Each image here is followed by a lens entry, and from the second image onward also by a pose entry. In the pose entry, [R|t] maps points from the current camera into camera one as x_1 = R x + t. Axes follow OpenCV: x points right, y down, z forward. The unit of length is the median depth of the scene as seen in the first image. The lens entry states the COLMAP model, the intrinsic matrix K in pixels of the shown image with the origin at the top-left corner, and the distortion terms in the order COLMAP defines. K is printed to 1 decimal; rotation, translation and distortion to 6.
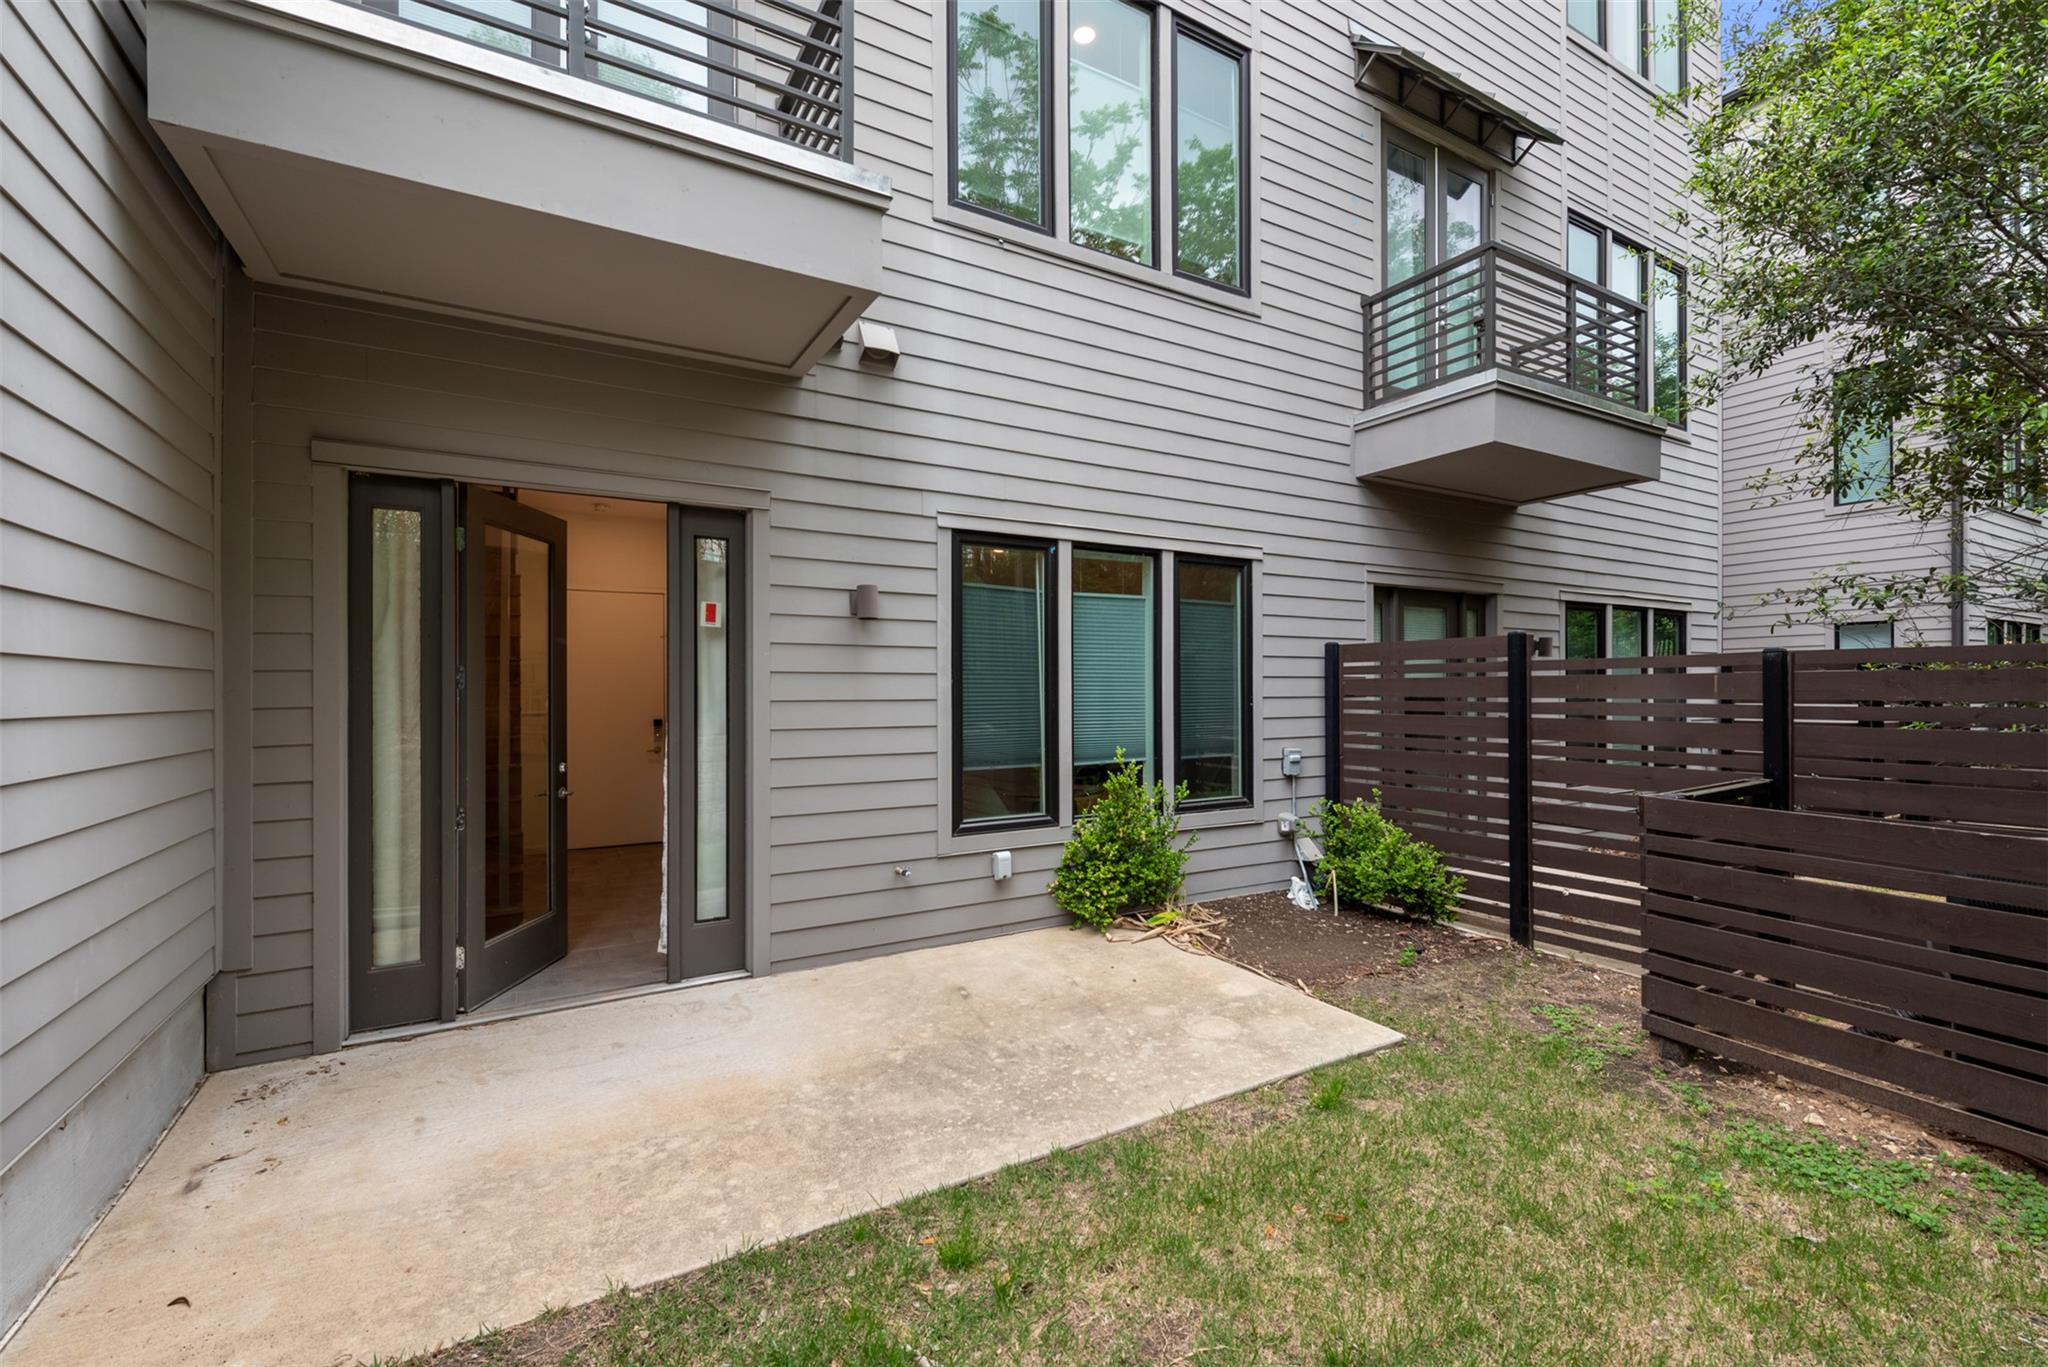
lens RADIAL K [[882.8, 0, 1024.9], [0, 882.8, 686.0], [0, 0, 1]] dist [-0.002627, -0.000312]
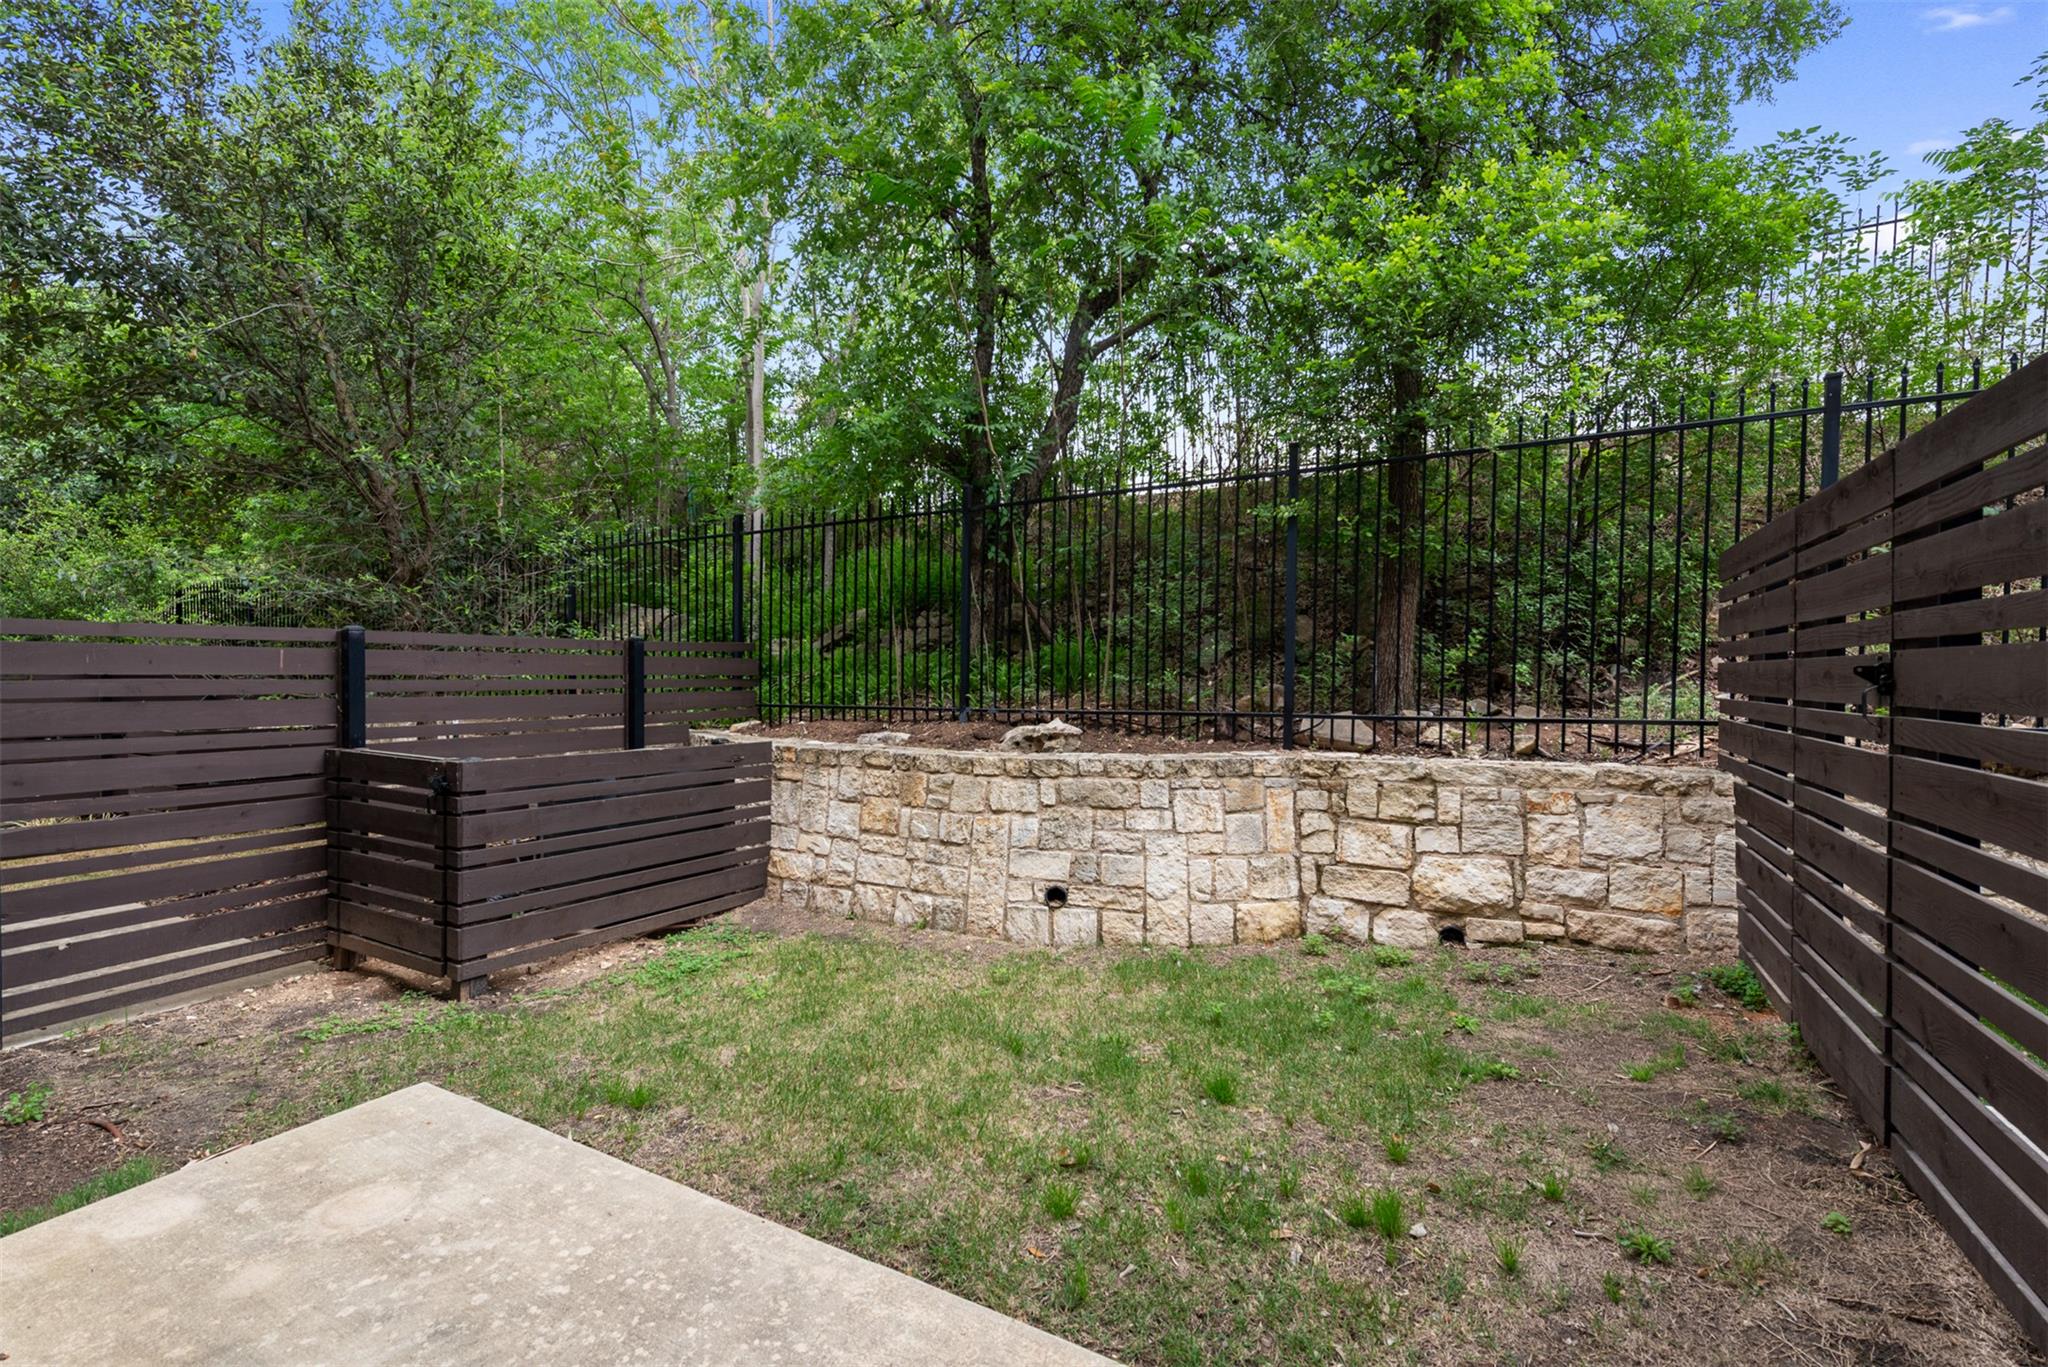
lens RADIAL K [[882.8, 0, 1015.8], [0, 882.8, 682.5], [0, 0, 1]] dist [-0.002627, -0.000312]
pose [[-0.526214, -0.000460, 0.850352, -0.624449], [0.000726, 0.999999, 0.000990, 0.025866], [-0.850352, 0.001139, -0.526214, 1.074734]]
